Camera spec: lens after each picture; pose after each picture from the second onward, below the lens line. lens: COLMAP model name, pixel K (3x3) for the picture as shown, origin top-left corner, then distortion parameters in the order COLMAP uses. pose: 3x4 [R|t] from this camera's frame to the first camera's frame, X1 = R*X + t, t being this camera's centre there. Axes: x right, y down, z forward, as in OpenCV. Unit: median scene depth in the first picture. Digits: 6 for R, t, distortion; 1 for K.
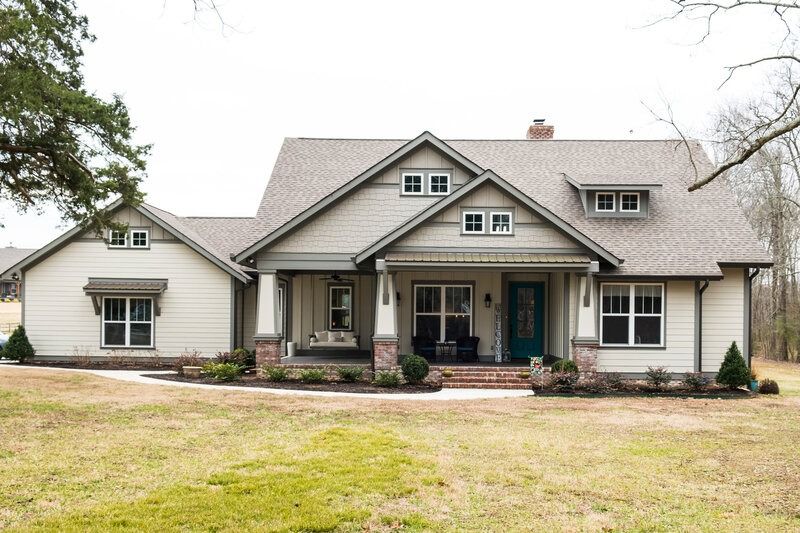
lens RADIAL K [[903.1, 0, 400.8], [0, 903.1, 334.6], [0, 0, 1]] dist [-0.001823, 0.005461]
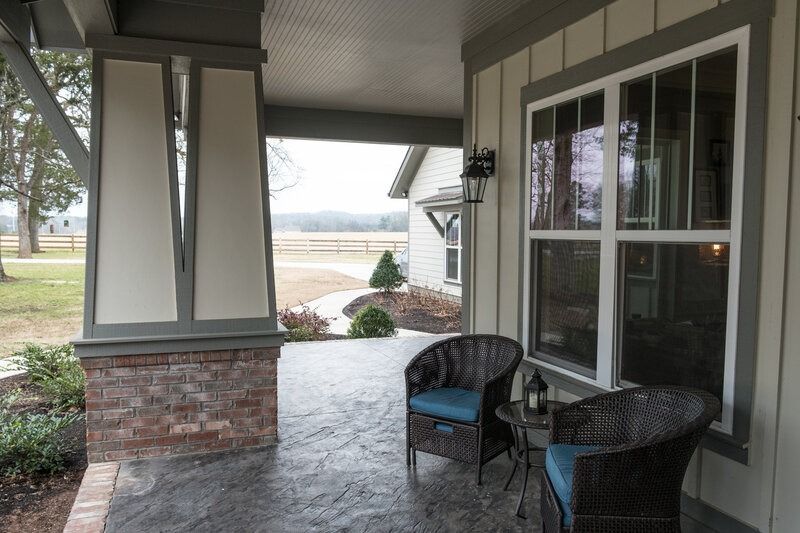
lens RADIAL K [[611.7, 0, 400.5], [0, 611.7, 281.2], [0, 0, 1]] dist [-0.010641, -0.000195]
pose [[0.374362, 0.067441, -0.924827, 0.162660], [-0.020337, 0.997709, 0.064523, -0.022816], [0.927059, -0.005347, 0.374876, 1.010024]]
